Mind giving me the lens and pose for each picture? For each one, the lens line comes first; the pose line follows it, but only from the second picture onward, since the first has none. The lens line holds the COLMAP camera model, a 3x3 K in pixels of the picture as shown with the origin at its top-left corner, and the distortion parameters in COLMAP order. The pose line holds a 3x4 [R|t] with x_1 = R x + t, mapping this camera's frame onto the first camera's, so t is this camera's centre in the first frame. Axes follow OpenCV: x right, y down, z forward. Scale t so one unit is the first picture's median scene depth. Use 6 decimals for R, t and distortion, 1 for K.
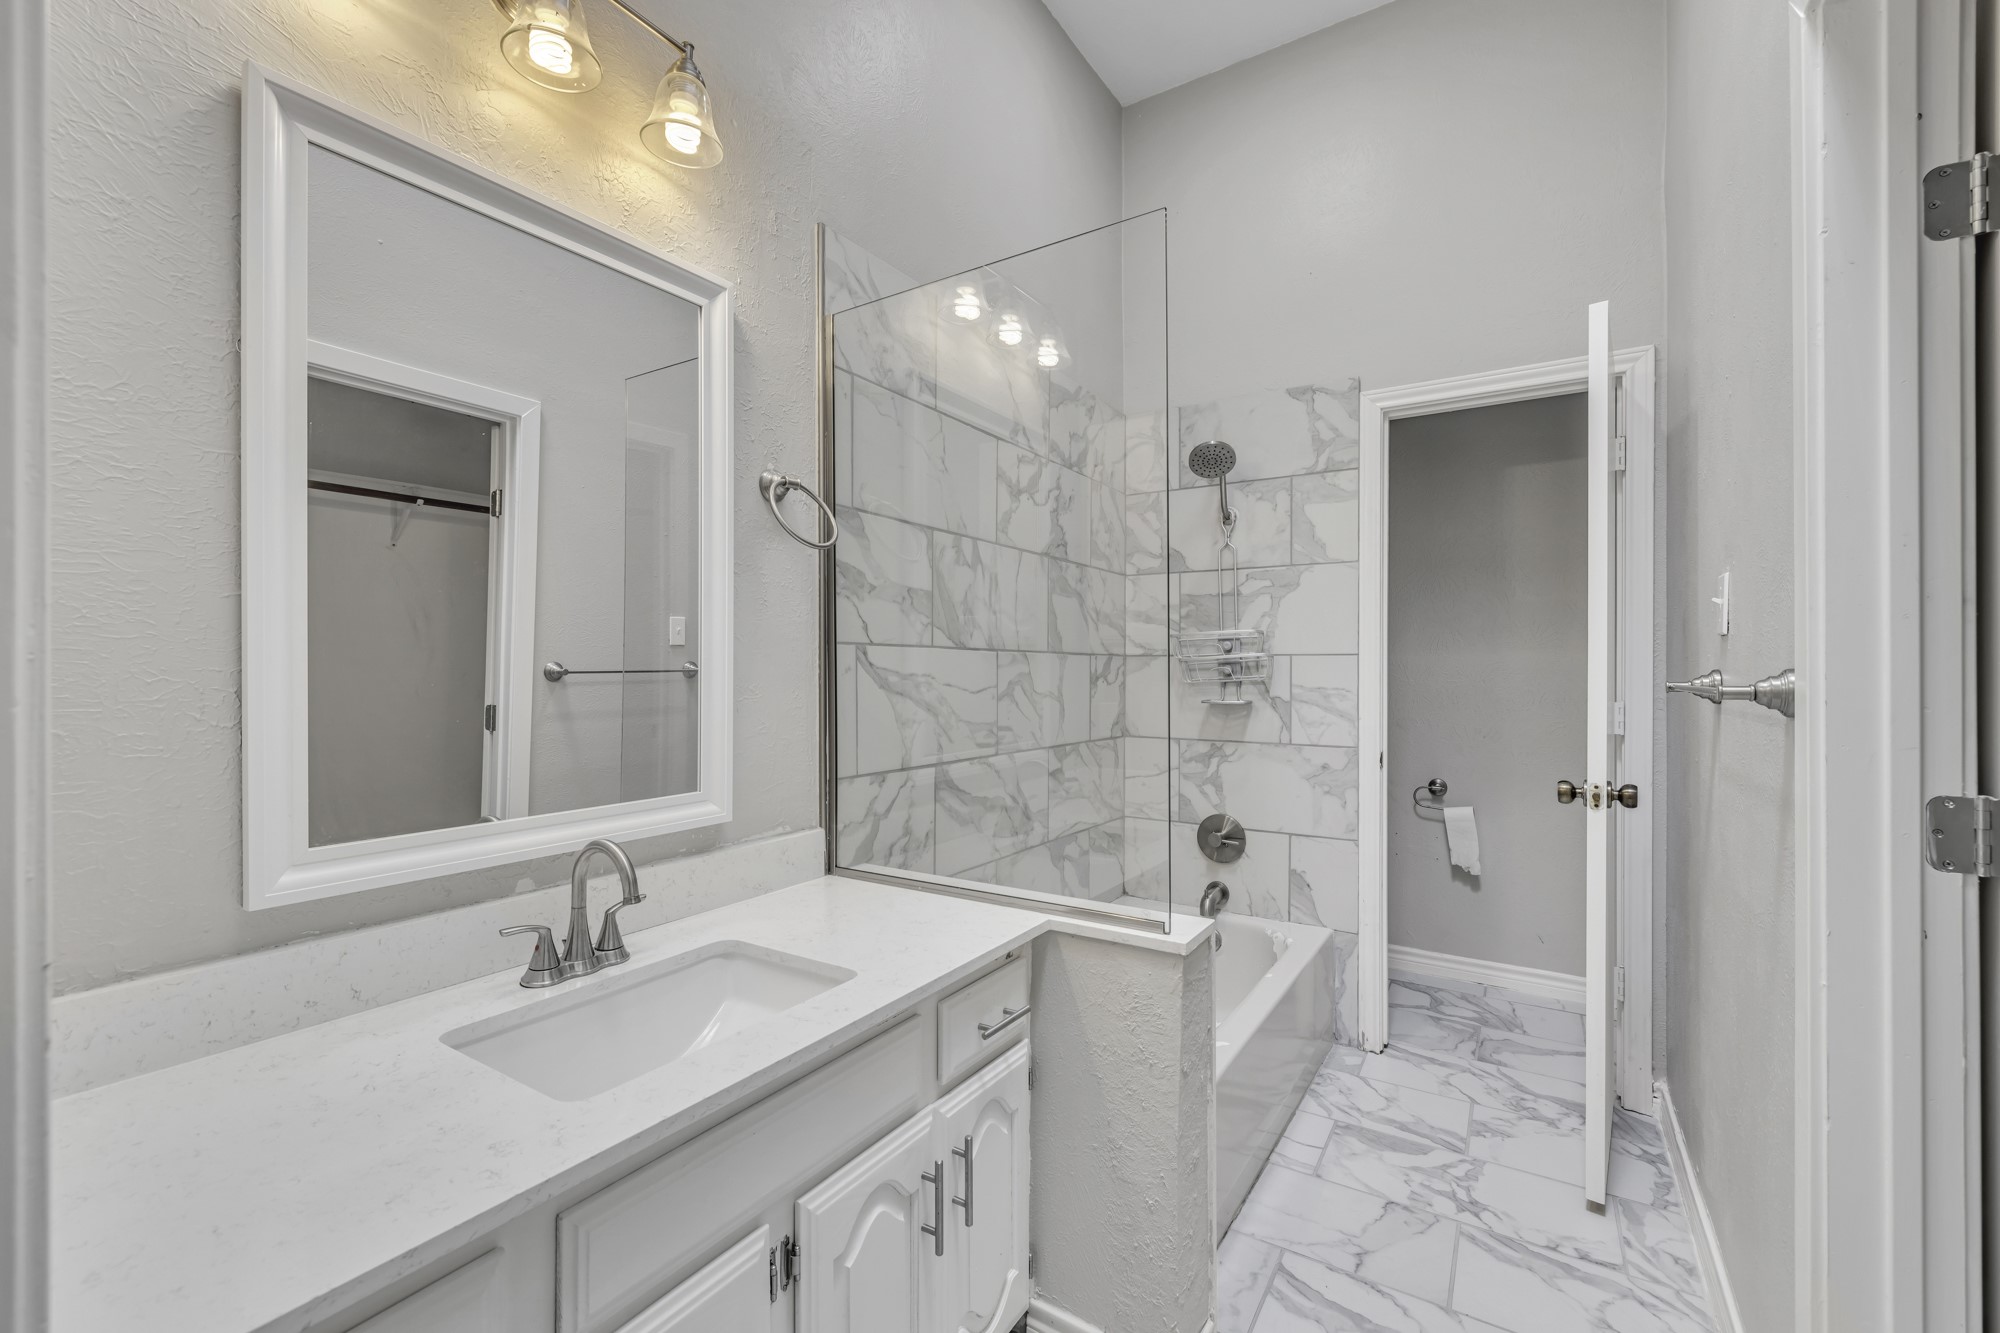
lens RADIAL K [[835.4, 0, 1000.0], [0, 835.4, 666.5], [0, 0, 1]] dist [-0.000633, -0.000287]
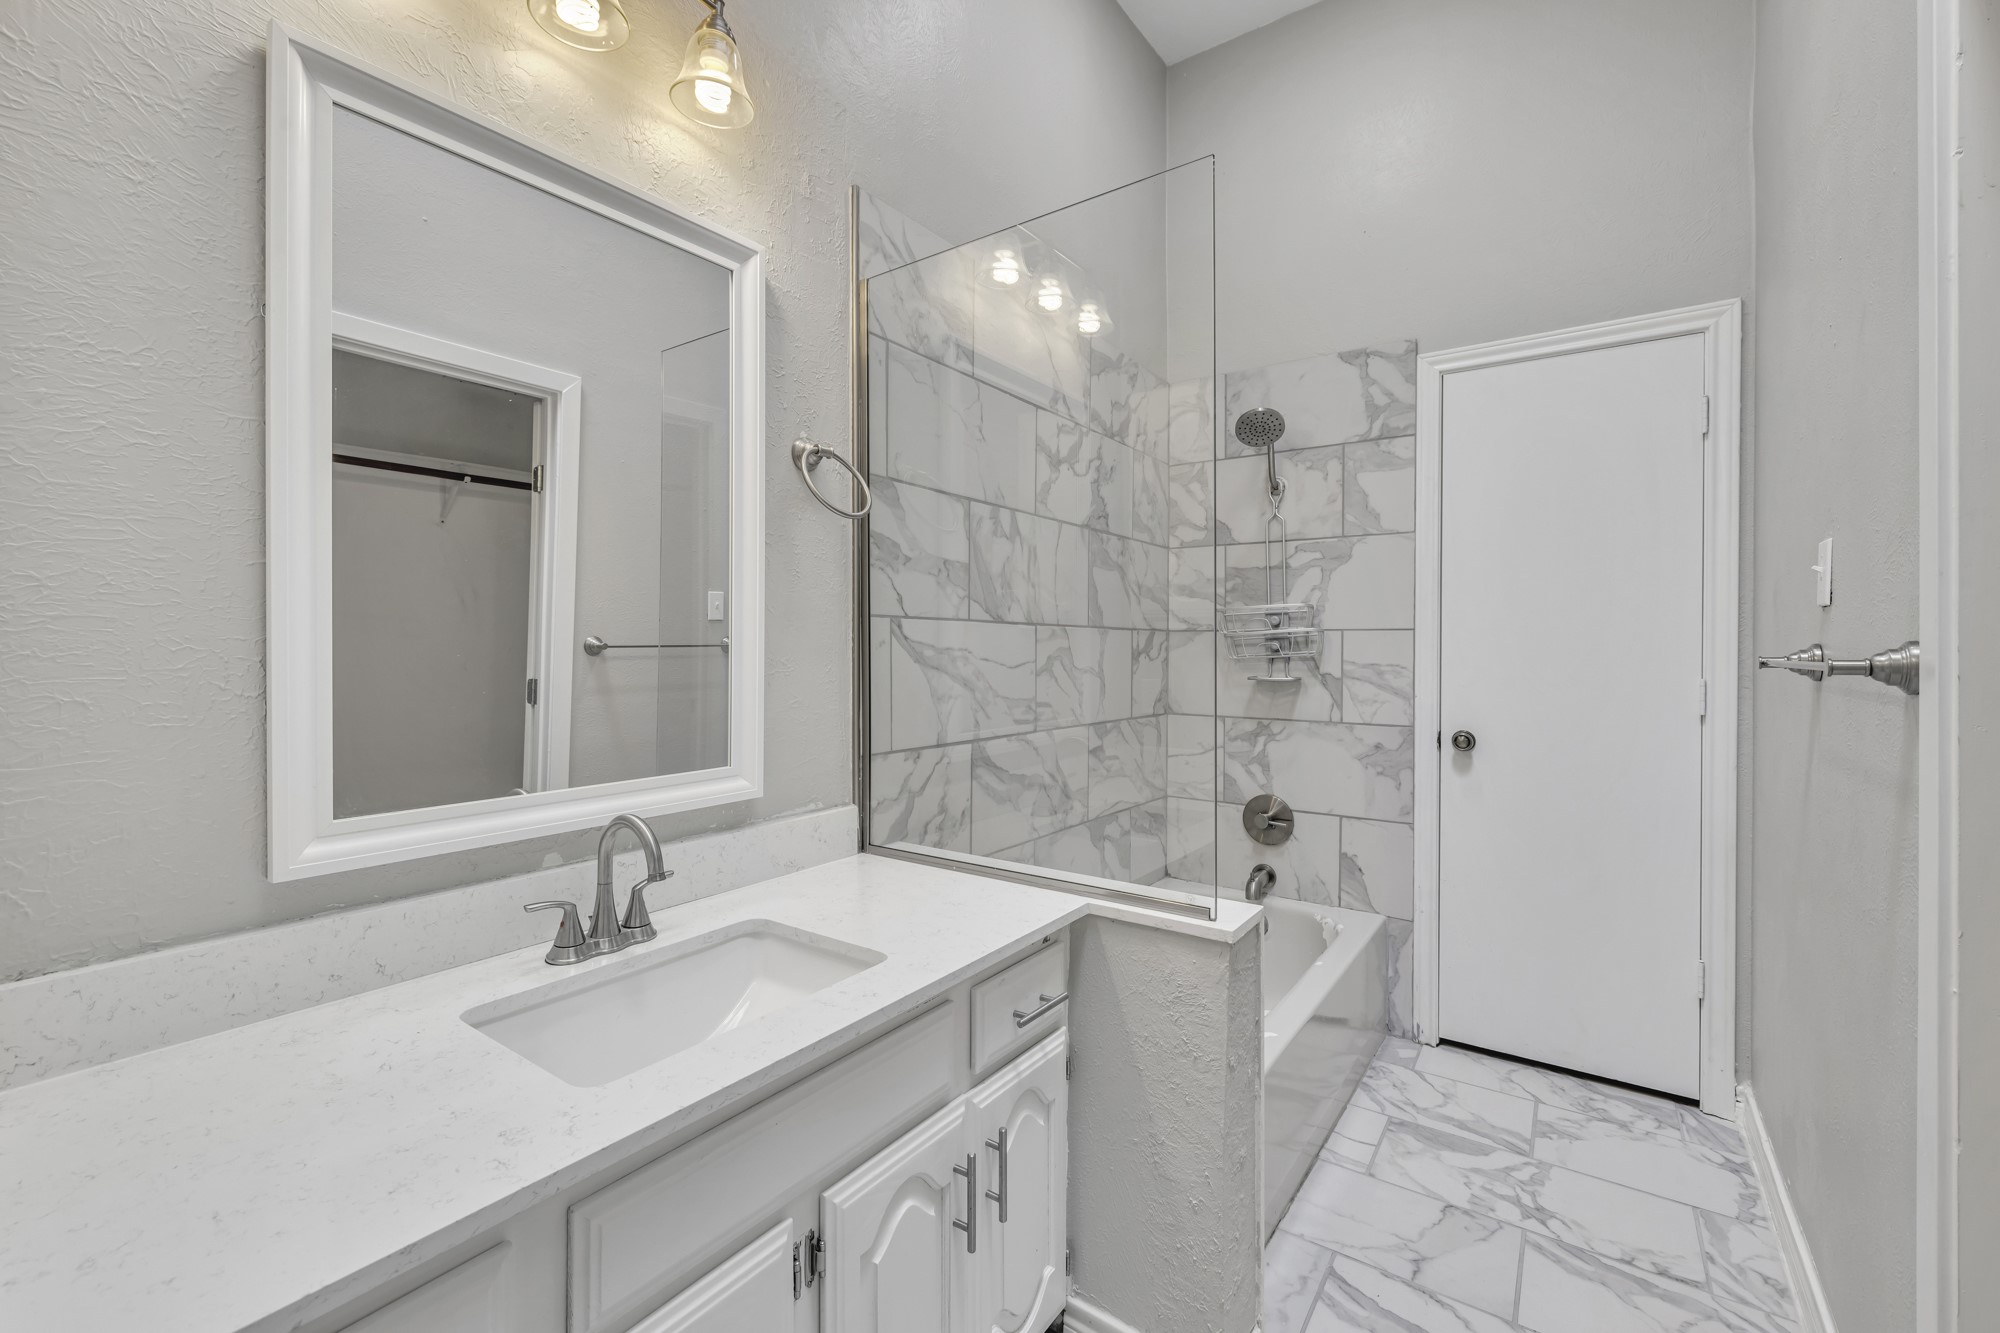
lens RADIAL K [[842.9, 0, 998.0], [0, 842.9, 650.7], [0, 0, 1]] dist [-0.001025, -0.000277]
pose [[0.998746, 0.001811, -0.050022, 0.002802], [-0.001374, 0.999961, 0.008768, 0.004409], [0.050036, -0.008688, 0.998710, 0.026752]]
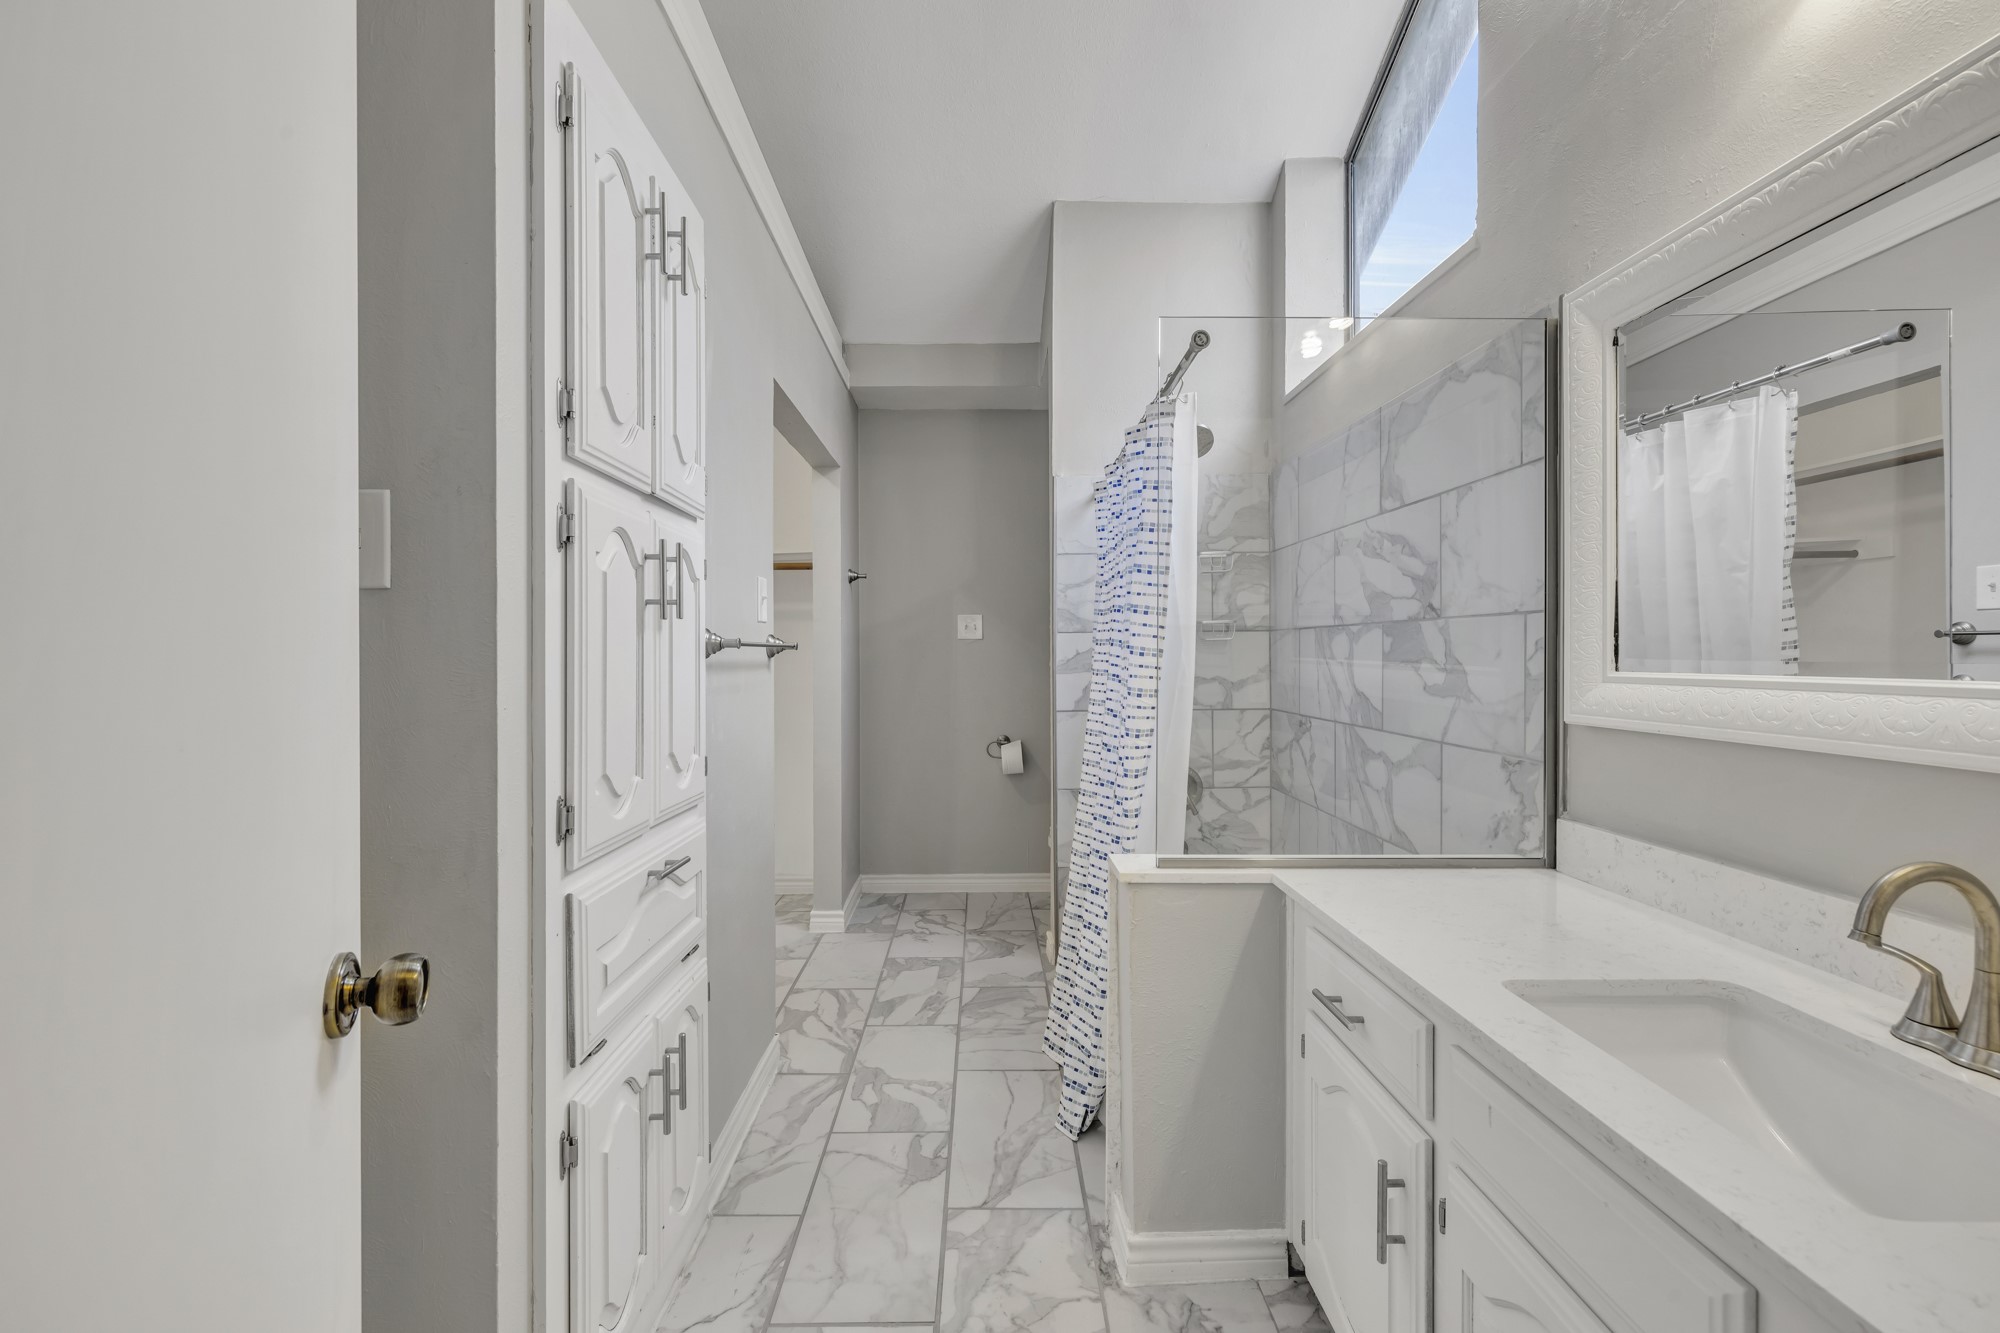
lens RADIAL K [[835.4, 0, 1000.0], [0, 835.4, 666.5], [0, 0, 1]] dist [-0.000633, -0.000287]
pose [[-0.829407, 0.007298, -0.558597, 0.360023], [0.001770, 0.999944, 0.010435, 0.020381], [0.558642, 0.007666, -0.829373, 0.736946]]
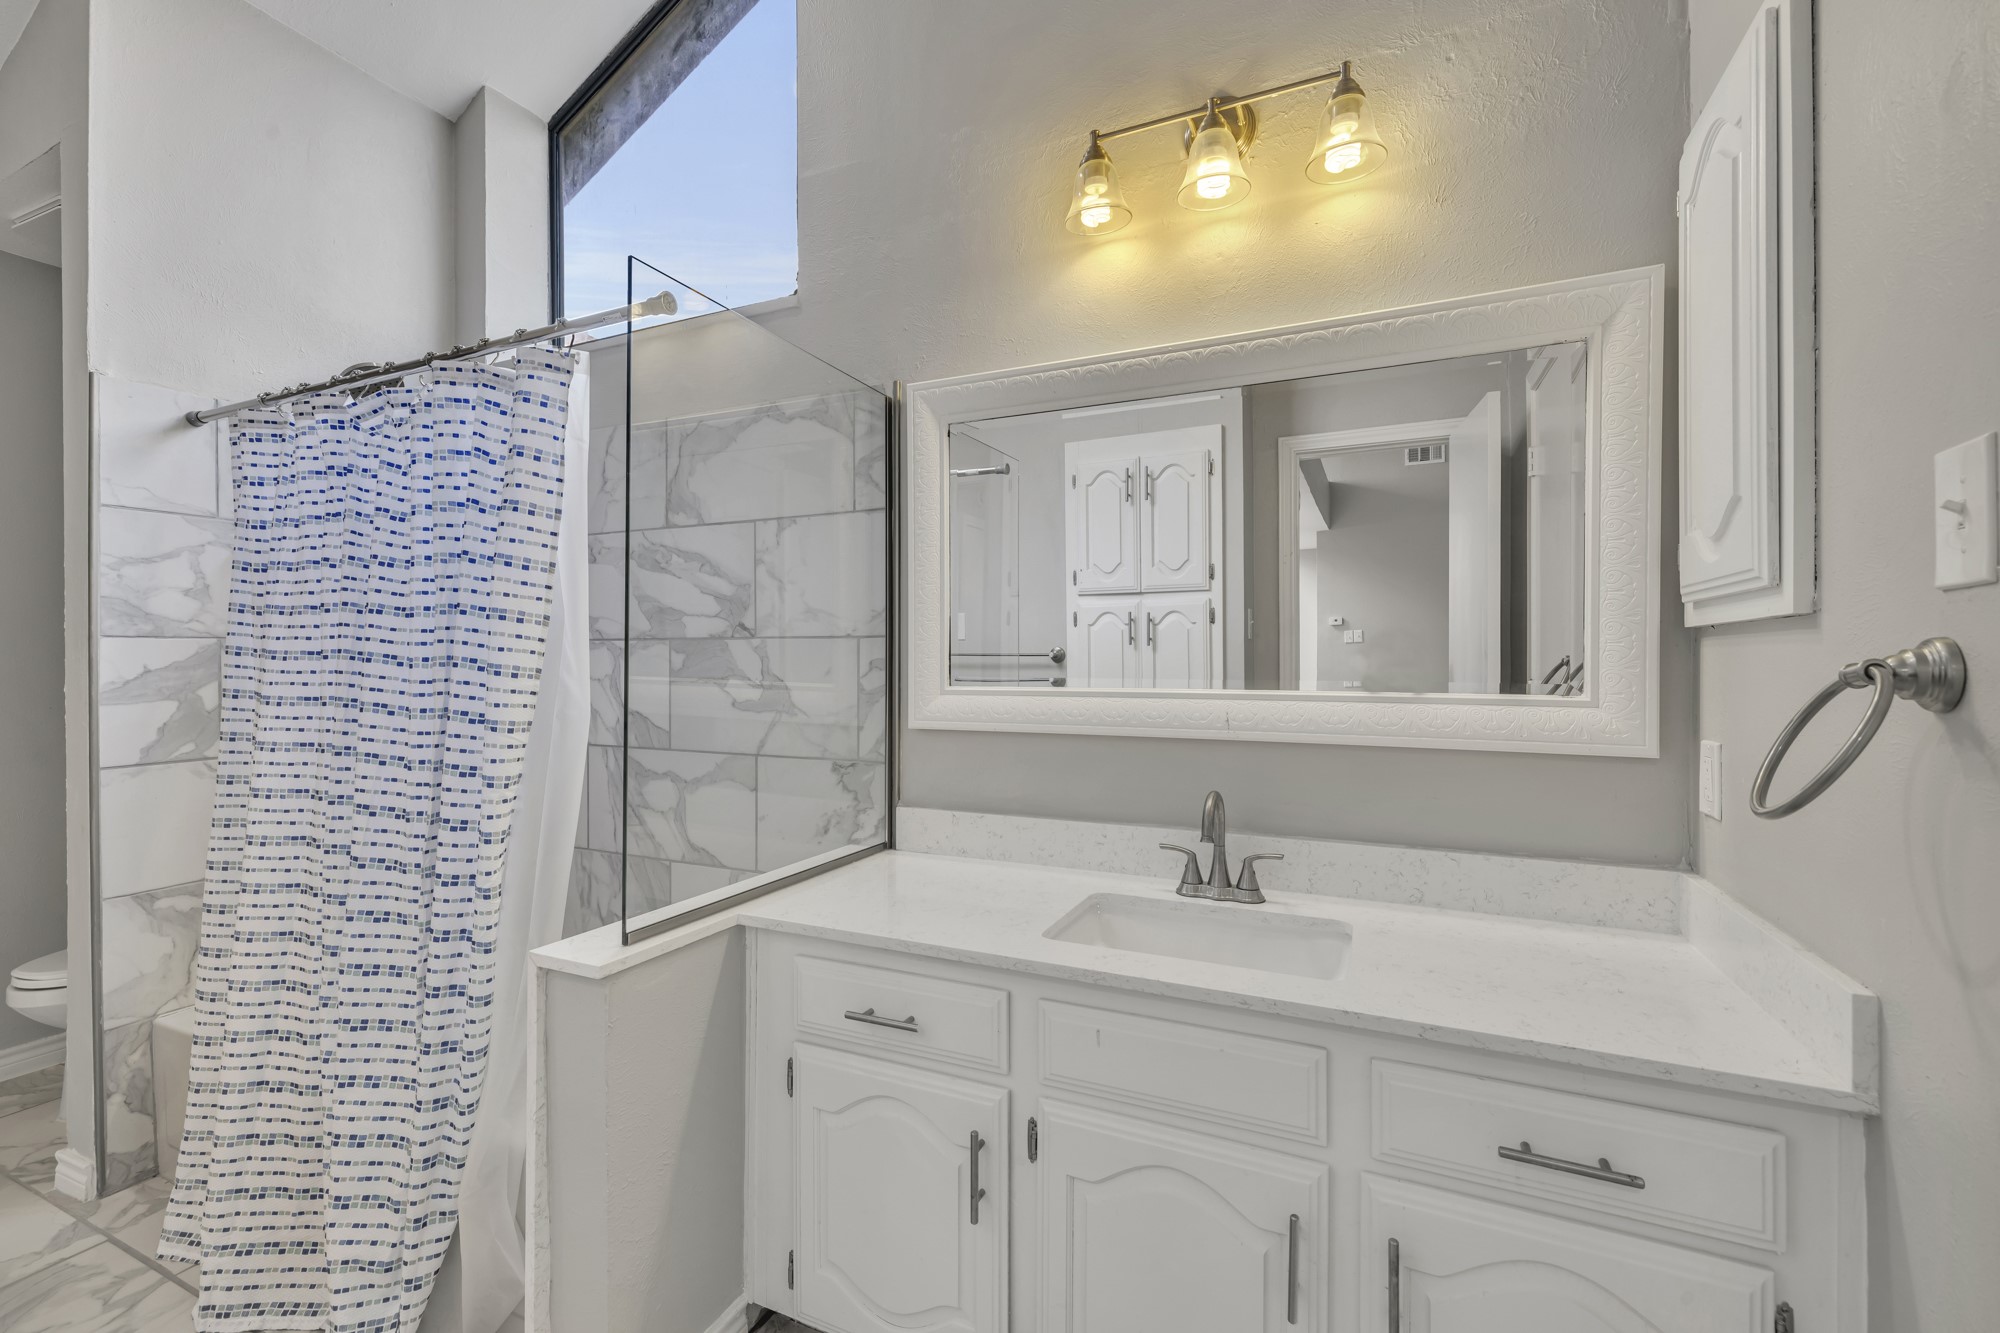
lens RADIAL K [[835.4, 0, 1000.0], [0, 835.4, 666.5], [0, 0, 1]] dist [-0.000633, -0.000287]
pose [[0.139553, 0.001604, -0.990213, 0.464472], [0.003998, 0.999990, 0.002183, 0.008425], [0.990206, -0.004264, 0.139545, 0.329086]]
